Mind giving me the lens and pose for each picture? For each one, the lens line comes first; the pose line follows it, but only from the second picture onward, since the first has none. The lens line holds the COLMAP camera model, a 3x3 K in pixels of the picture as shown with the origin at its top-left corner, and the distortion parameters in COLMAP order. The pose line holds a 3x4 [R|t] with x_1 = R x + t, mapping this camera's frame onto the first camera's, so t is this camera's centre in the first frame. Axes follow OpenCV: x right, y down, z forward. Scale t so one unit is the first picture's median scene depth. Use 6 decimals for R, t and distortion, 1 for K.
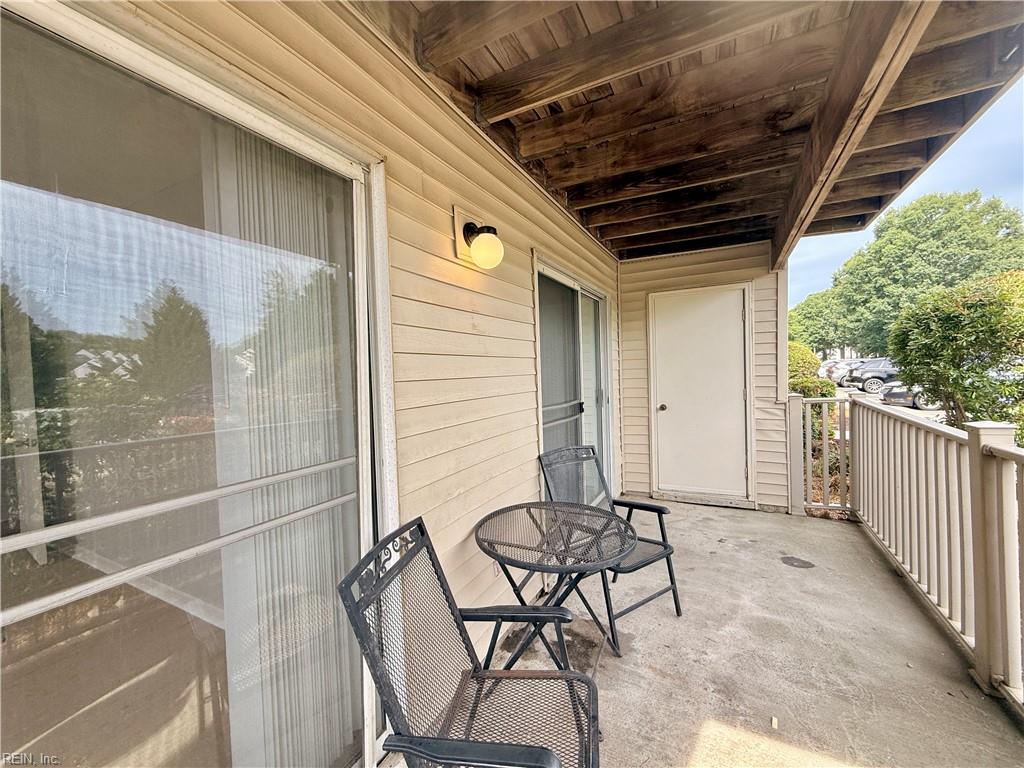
lens RADIAL K [[409.4, 0, 512.3], [0, 409.4, 381.2], [0, 0, 1]] dist [-0.007745, -0.000743]
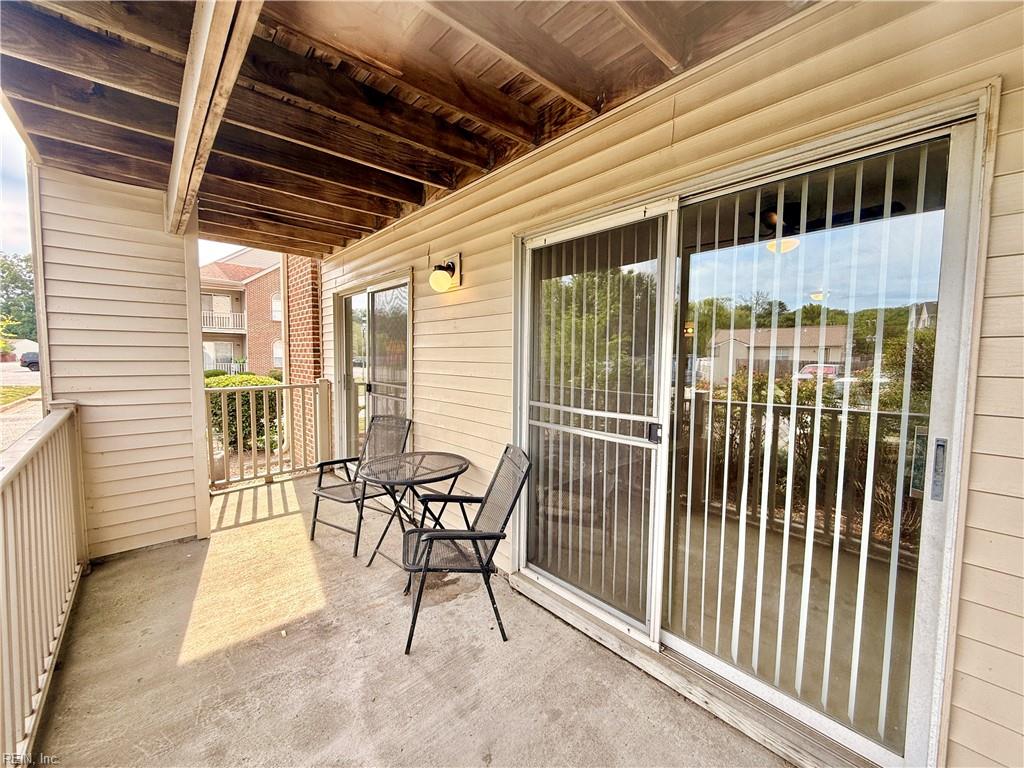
lens RADIAL K [[409.4, 0, 510.0], [0, 409.4, 382.7], [0, 0, 1]] dist [-0.007745, -0.000743]
pose [[-0.355656, 0.086404, -0.930614, 1.294133], [-0.017976, 0.994901, 0.099243, -0.090316], [0.934444, 0.052025, -0.352290, 1.766754]]
